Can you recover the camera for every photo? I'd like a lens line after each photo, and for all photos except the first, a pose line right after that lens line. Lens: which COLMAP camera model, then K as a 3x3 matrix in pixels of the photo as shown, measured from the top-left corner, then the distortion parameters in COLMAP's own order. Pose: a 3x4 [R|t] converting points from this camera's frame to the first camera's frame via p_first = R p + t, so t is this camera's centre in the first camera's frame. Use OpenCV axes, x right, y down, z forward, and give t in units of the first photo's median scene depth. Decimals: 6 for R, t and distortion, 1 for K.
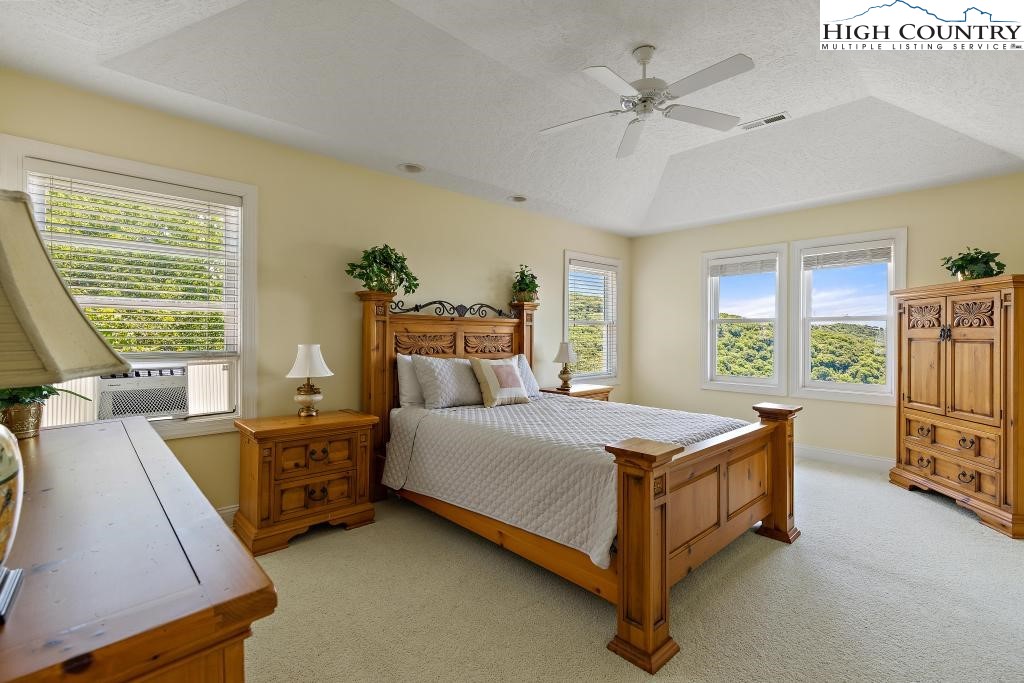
lens RADIAL K [[465.5, 0, 513.1], [0, 465.5, 335.5], [0, 0, 1]] dist [0.001647, 0.000143]
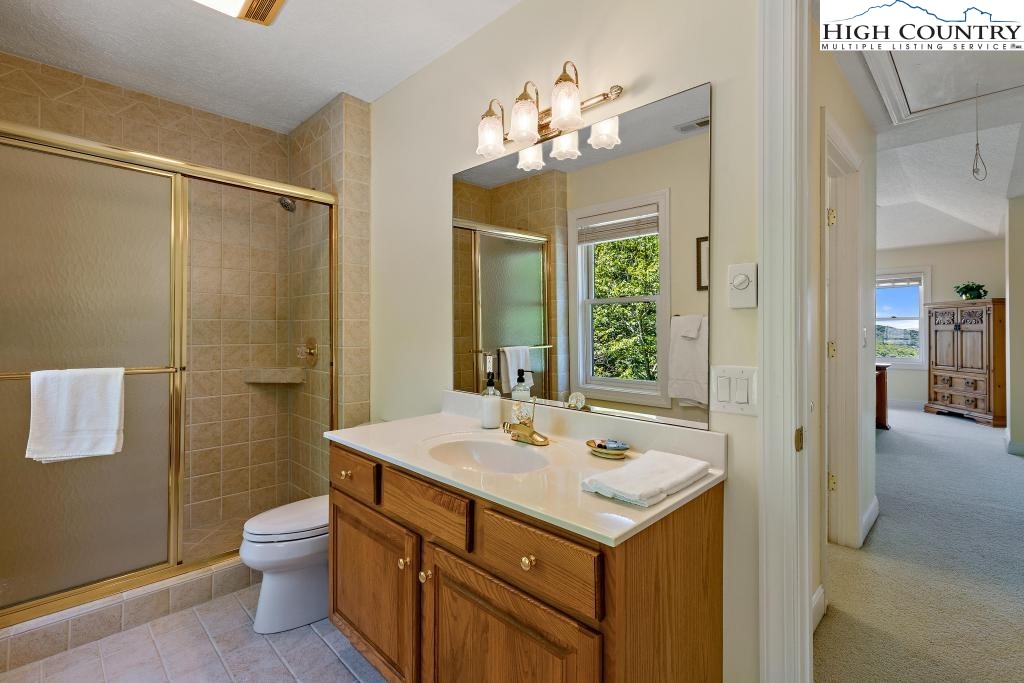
lens RADIAL K [[470.1, 0, 513.5], [0, 470.1, 331.9], [0, 0, 1]] dist [-0.001011, -0.000007]
pose [[0.999320, -0.008309, 0.035910, -0.920794], [0.008329, 0.999965, -0.000416, 0.000024], [-0.035905, 0.000715, 0.999355, -0.821455]]
